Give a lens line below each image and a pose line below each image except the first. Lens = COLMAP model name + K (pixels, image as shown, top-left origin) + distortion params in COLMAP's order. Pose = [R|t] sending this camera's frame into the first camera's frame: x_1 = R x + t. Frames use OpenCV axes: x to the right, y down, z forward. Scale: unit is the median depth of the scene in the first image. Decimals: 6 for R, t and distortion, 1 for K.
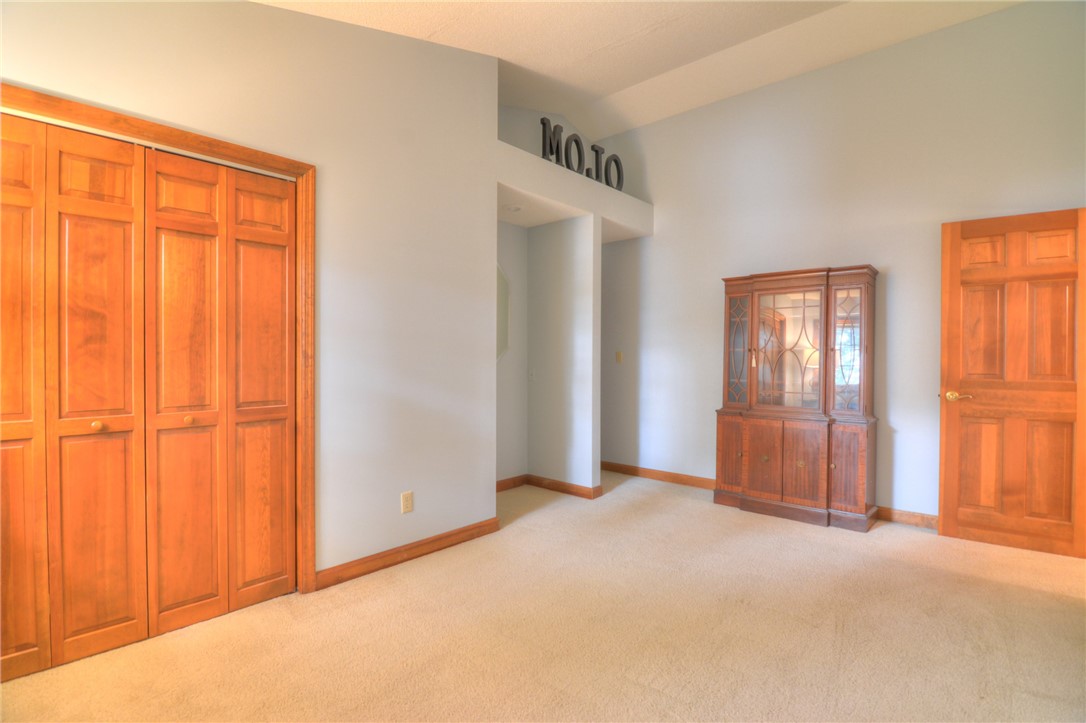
lens RADIAL K [[529.7, 0, 549.3], [0, 529.7, 358.8], [0, 0, 1]] dist [-0.003404, -0.000654]
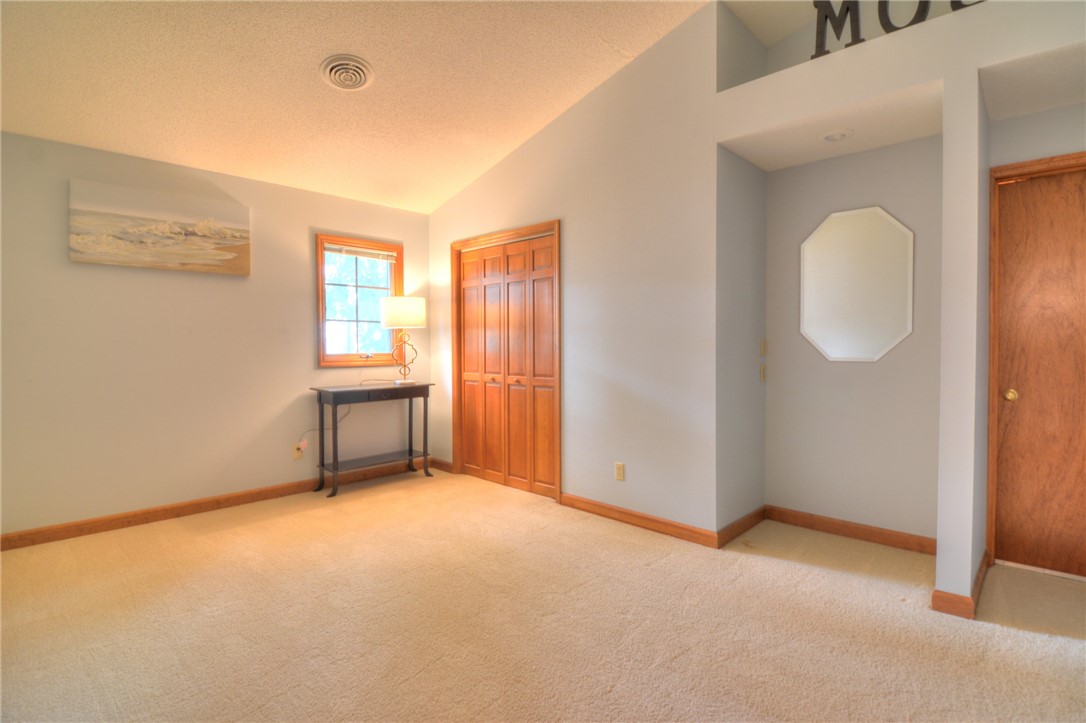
lens RADIAL K [[529.7, 0, 549.3], [0, 529.7, 358.8], [0, 0, 1]] dist [-0.003404, -0.000654]
pose [[-0.044459, 0.020593, -0.998799, 0.996607], [-0.004106, 0.999775, 0.020796, -0.002308], [0.999003, 0.005025, -0.044364, 0.988382]]
